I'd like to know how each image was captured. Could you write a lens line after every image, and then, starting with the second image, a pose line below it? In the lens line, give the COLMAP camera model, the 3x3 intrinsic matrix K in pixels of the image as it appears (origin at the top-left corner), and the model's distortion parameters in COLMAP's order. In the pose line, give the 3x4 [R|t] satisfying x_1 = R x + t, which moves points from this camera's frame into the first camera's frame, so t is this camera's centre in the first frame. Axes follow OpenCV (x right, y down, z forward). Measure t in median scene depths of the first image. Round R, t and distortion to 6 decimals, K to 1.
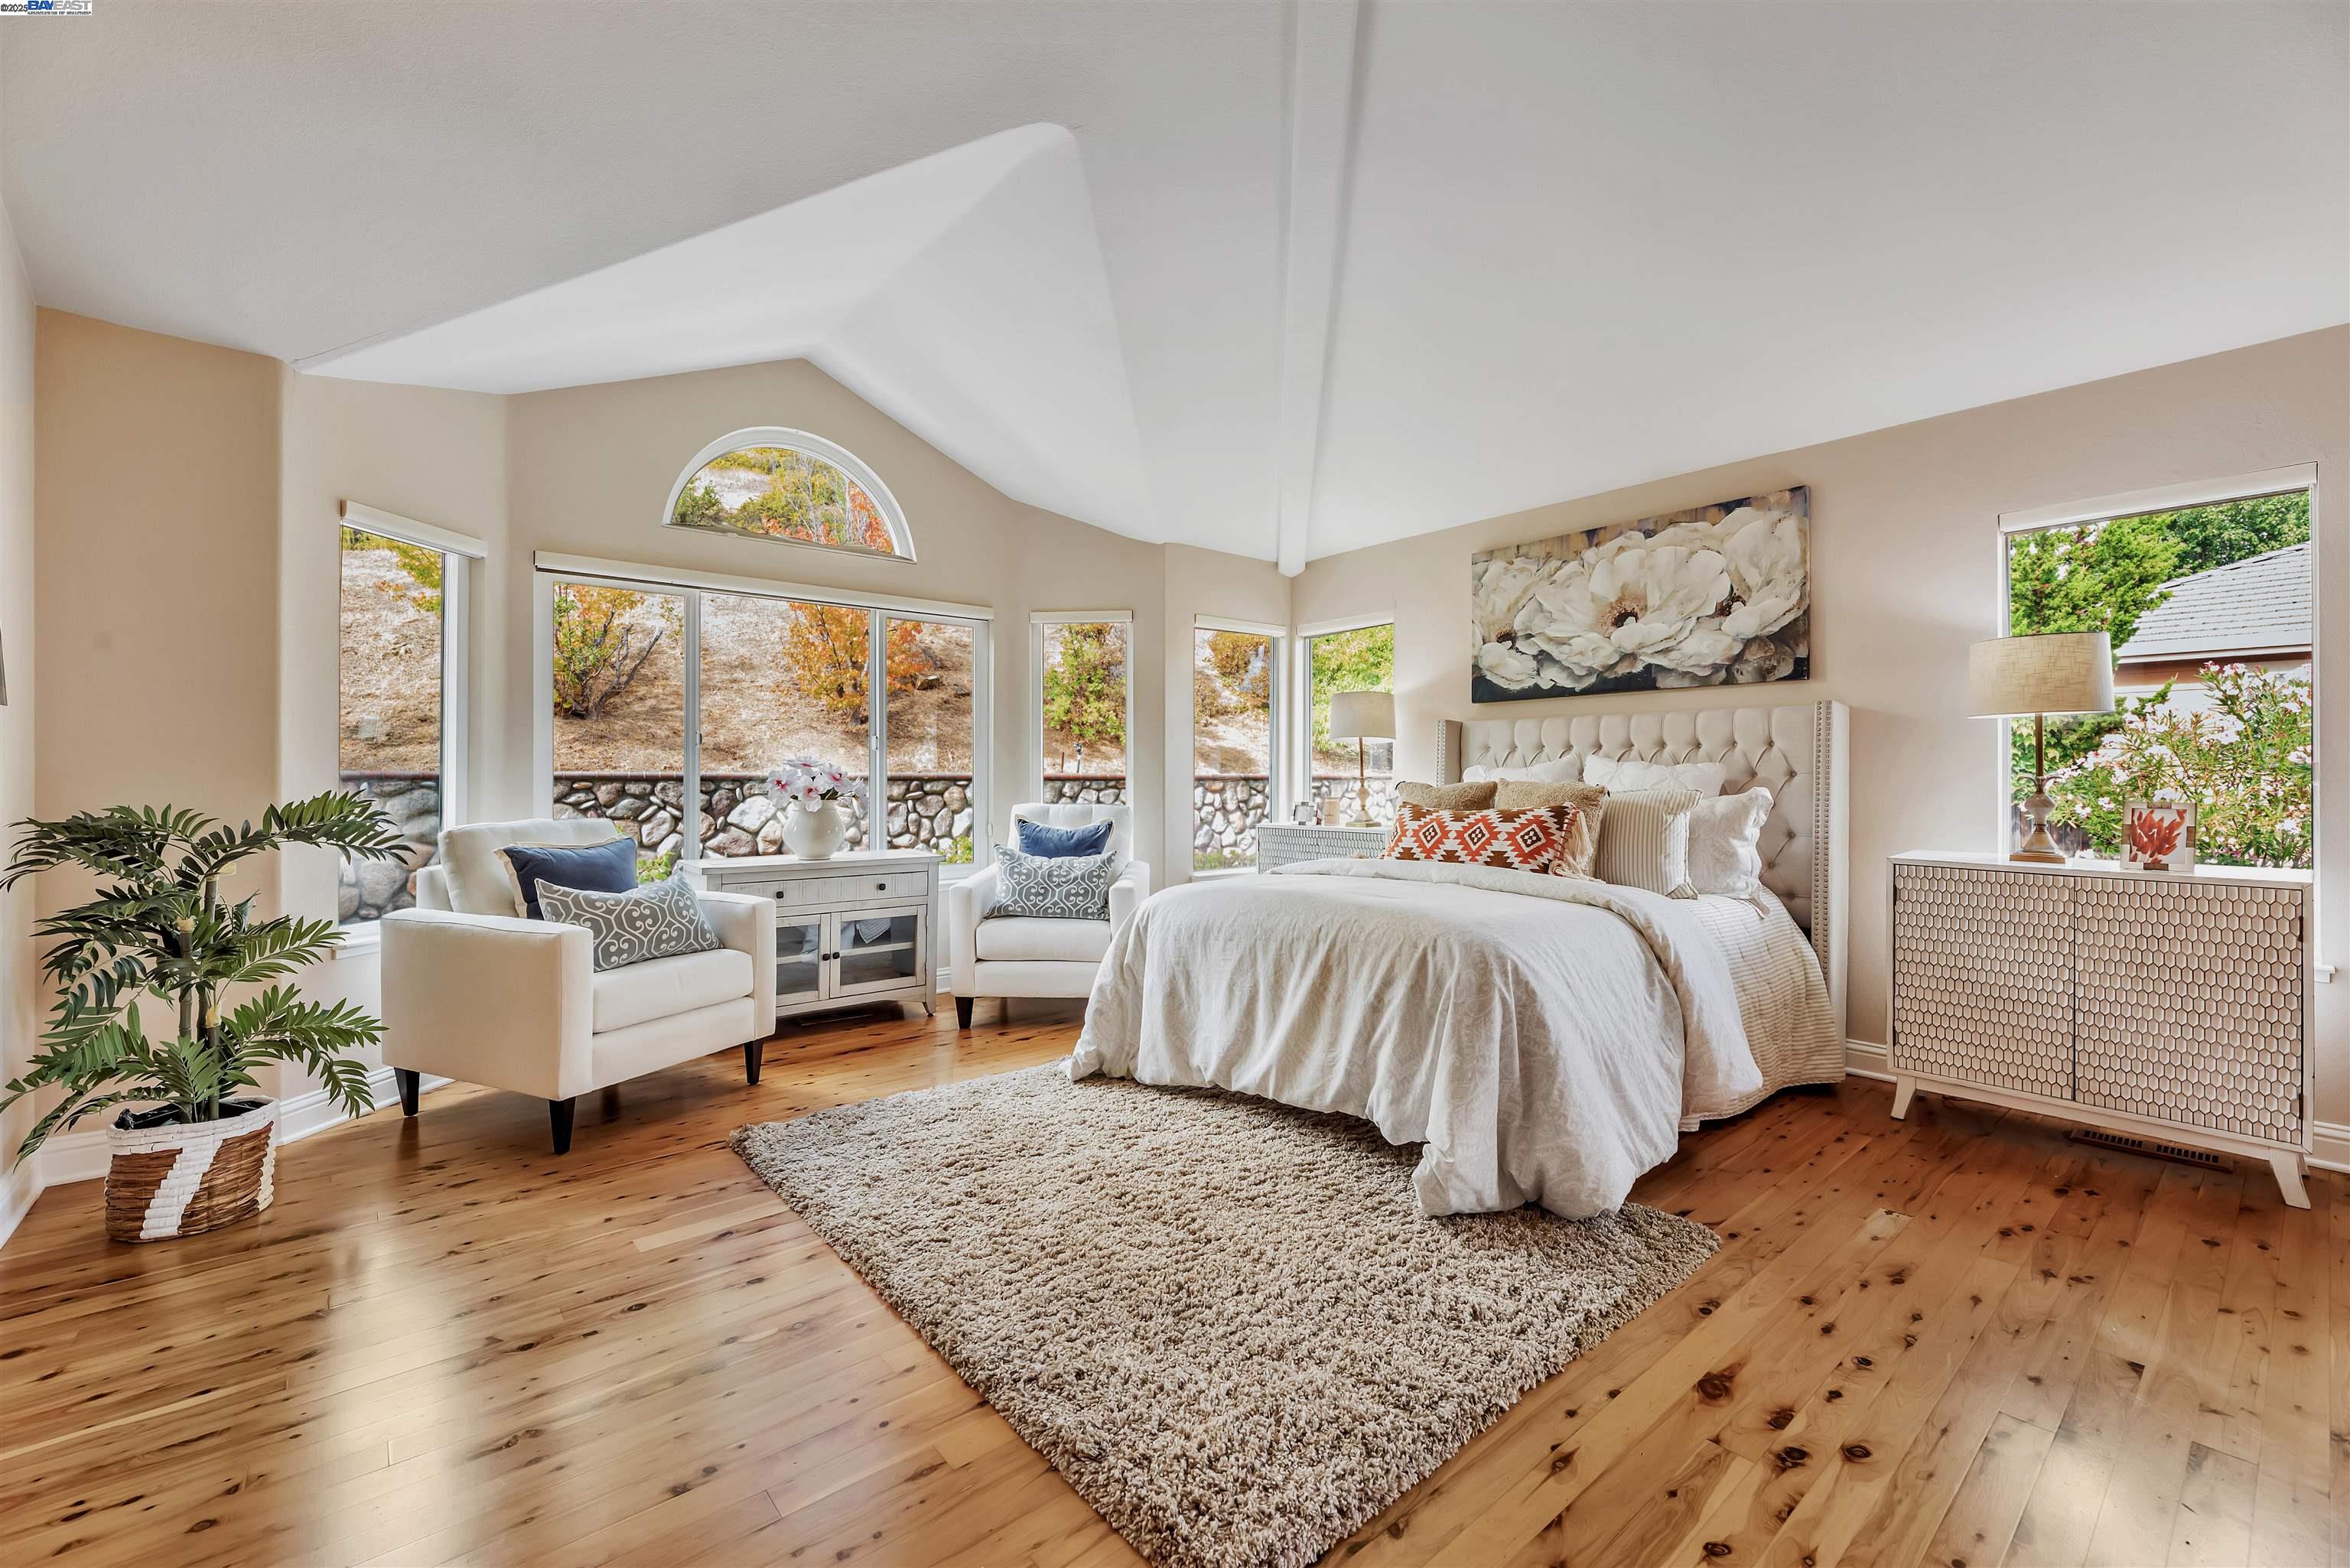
lens RADIAL K [[958.5, 0, 1178.2], [0, 958.5, 777.8], [0, 0, 1]] dist [0.001022, -0.000079]
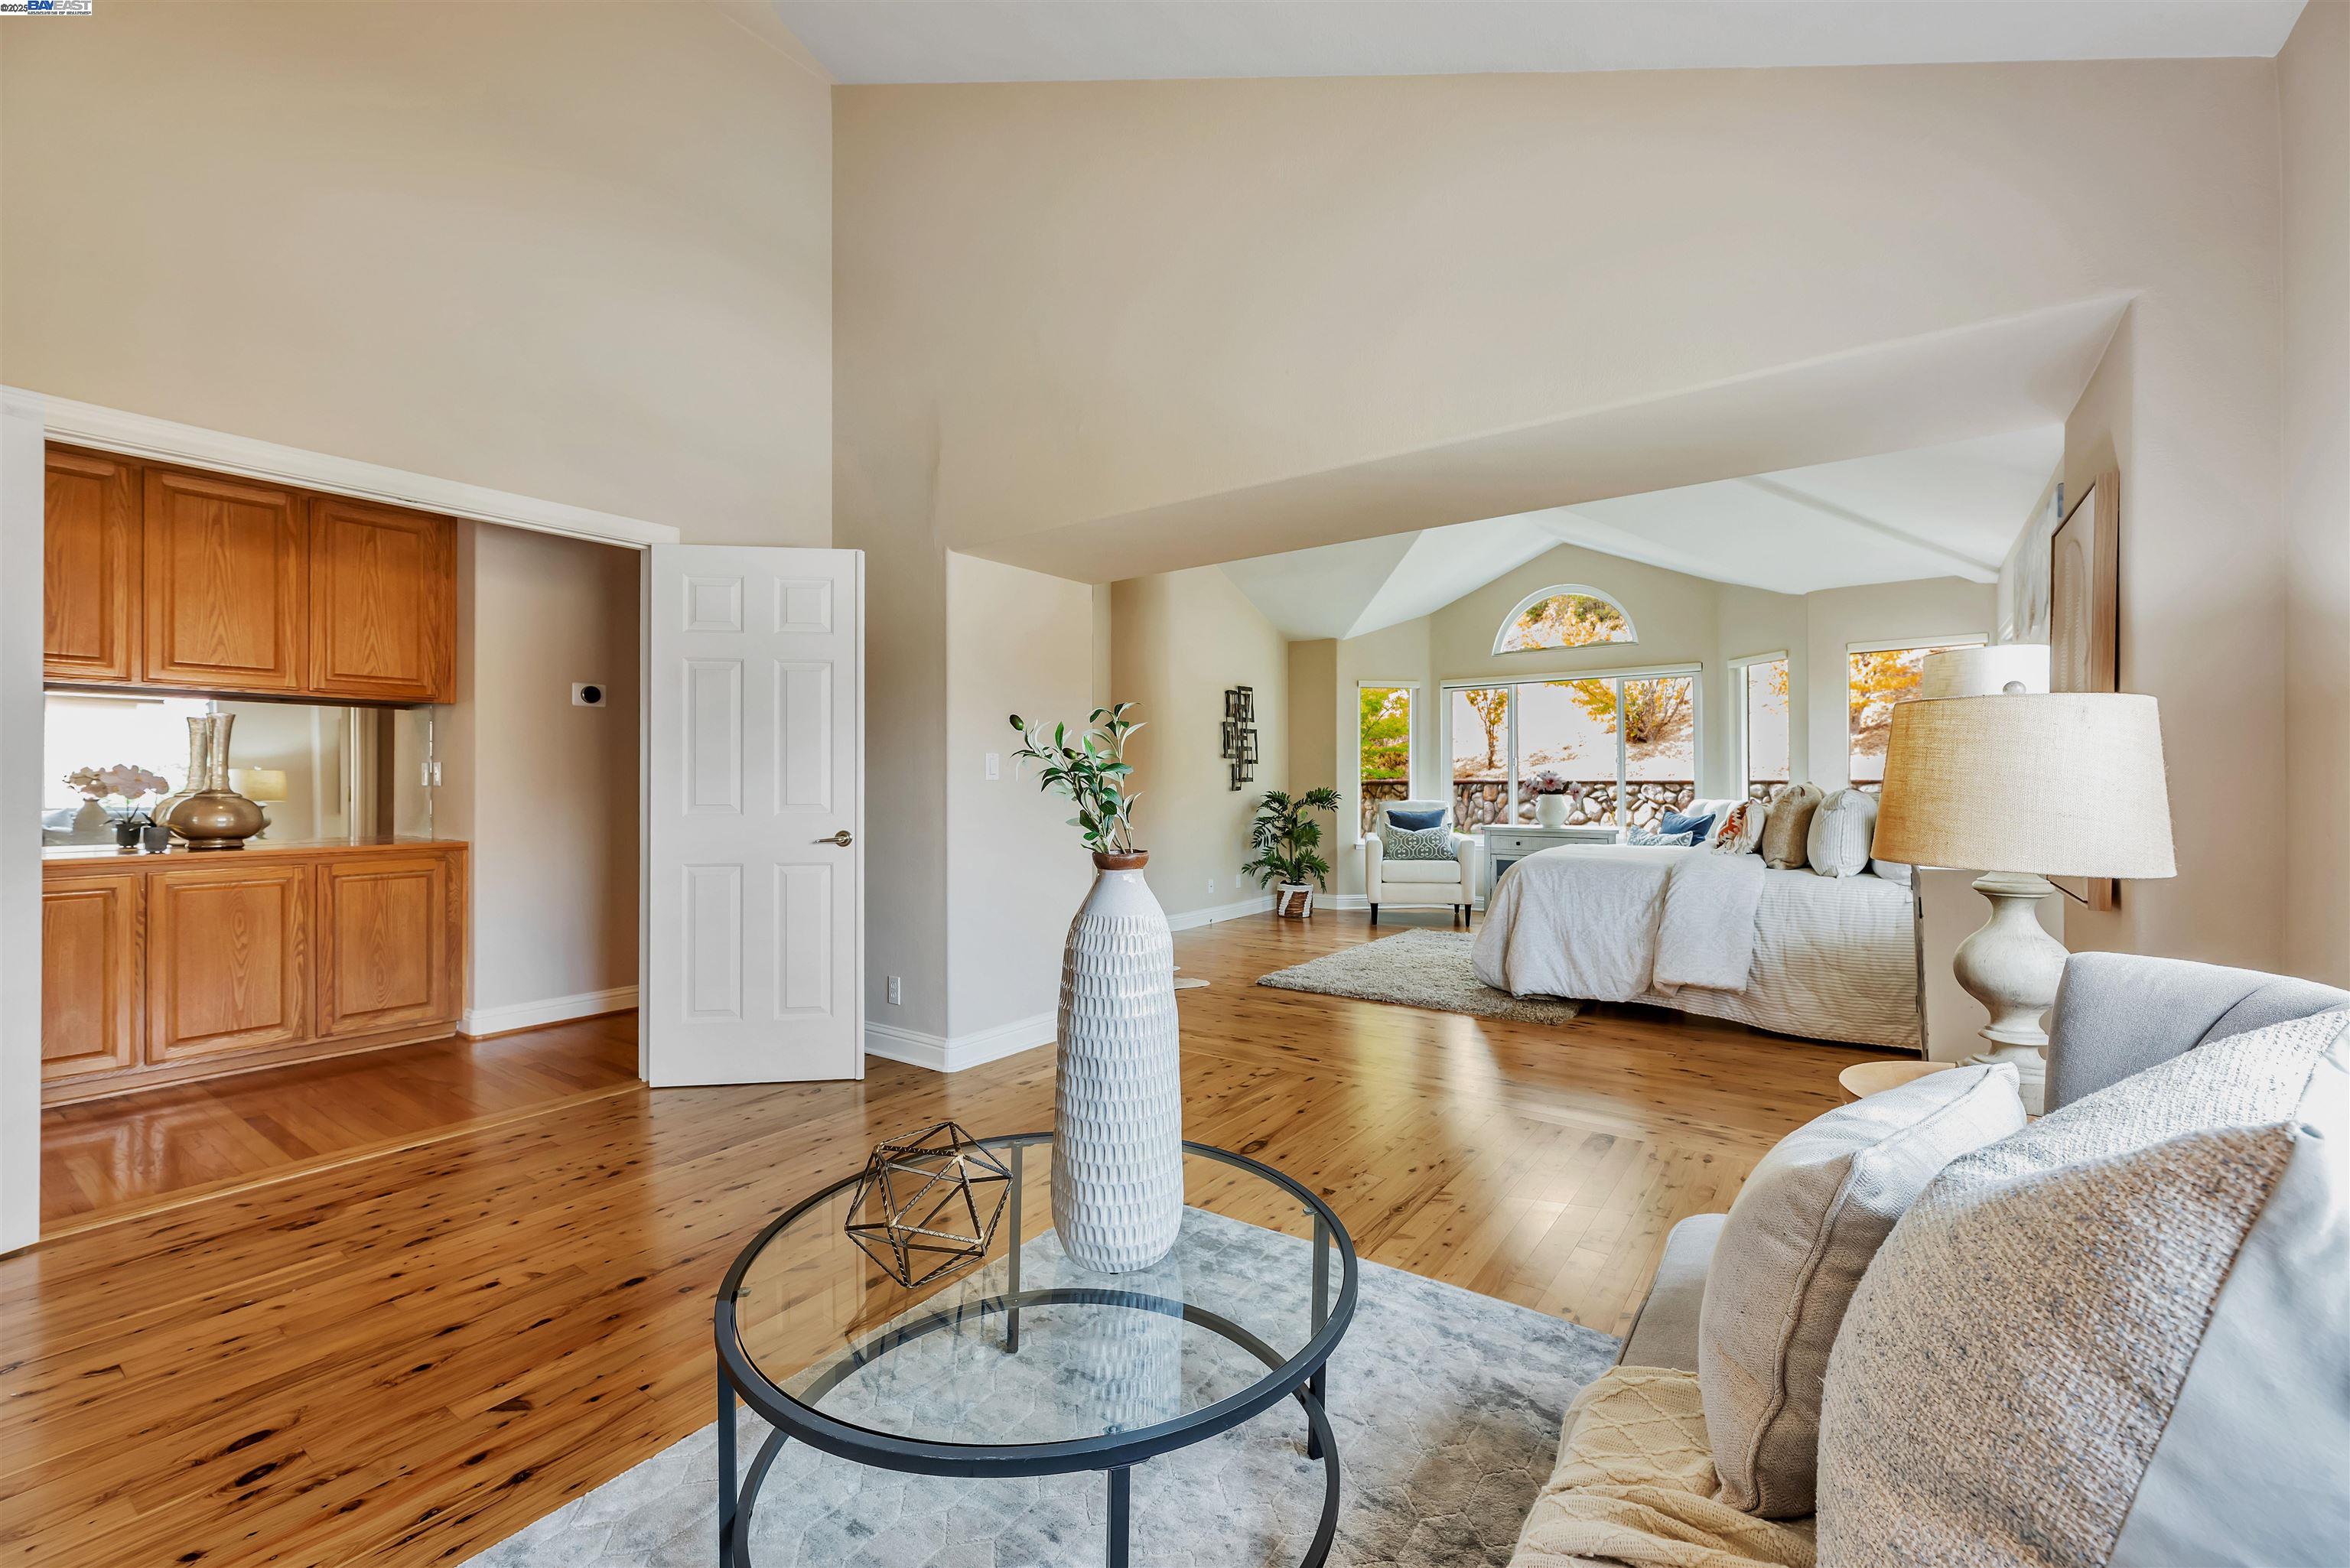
lens RADIAL K [[958.5, 0, 1178.3], [0, 958.5, 781.5], [0, 0, 1]] dist [0.001022, -0.000079]
pose [[0.235380, -0.000357, -0.971903, 1.421641], [0.001105, 0.999999, -0.000099, -0.002516], [0.971903, -0.001050, 0.235380, -0.116140]]
